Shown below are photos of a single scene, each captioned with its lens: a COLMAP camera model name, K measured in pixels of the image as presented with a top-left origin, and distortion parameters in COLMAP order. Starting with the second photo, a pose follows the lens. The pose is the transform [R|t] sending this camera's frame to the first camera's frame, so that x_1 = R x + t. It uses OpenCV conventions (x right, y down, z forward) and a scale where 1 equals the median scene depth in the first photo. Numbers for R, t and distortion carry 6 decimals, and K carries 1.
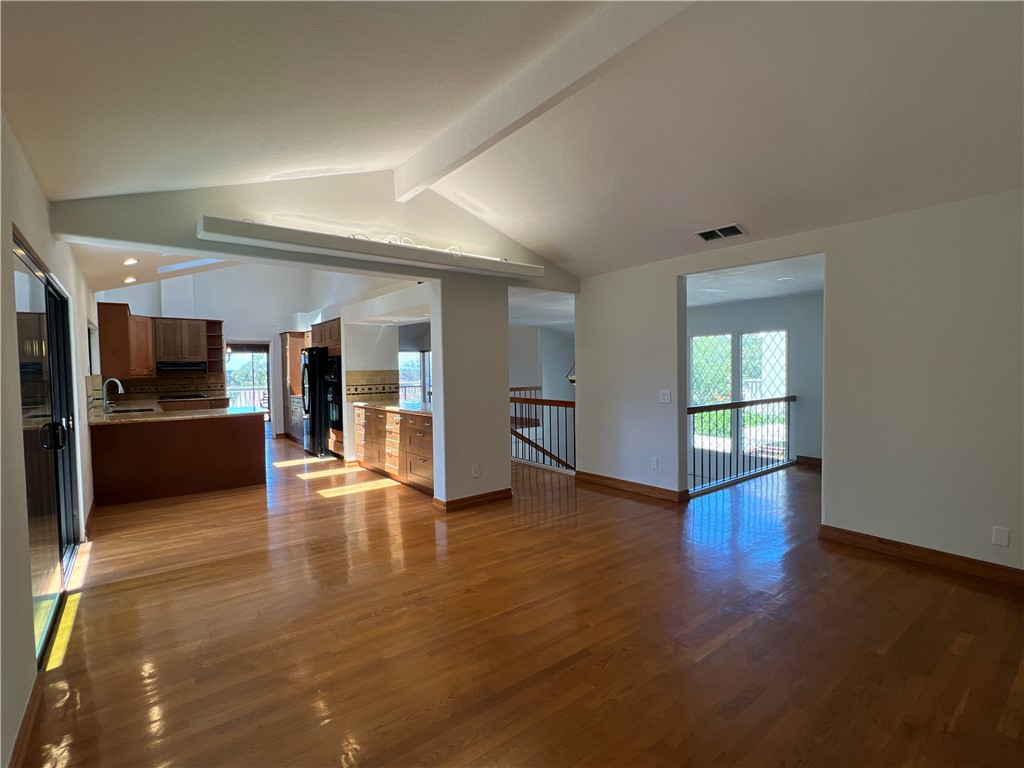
lens RADIAL K [[488.2, 0, 511.2], [0, 488.2, 383.1], [0, 0, 1]] dist [0.002214, -0.001538]
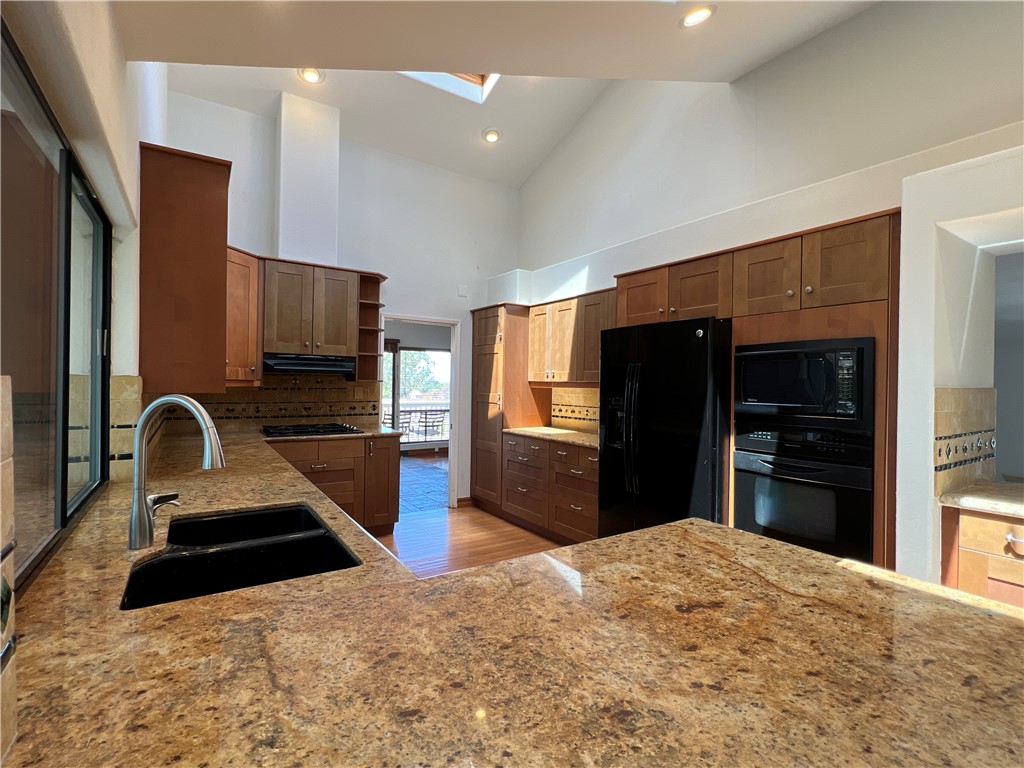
lens RADIAL K [[488.2, 0, 514.0], [0, 488.2, 382.3], [0, 0, 1]] dist [0.002214, -0.001538]
pose [[0.997495, 0.026785, -0.065469, -0.443222], [-0.028924, 0.999071, -0.031943, -0.007953], [0.064552, 0.033757, 0.997343, 0.537078]]
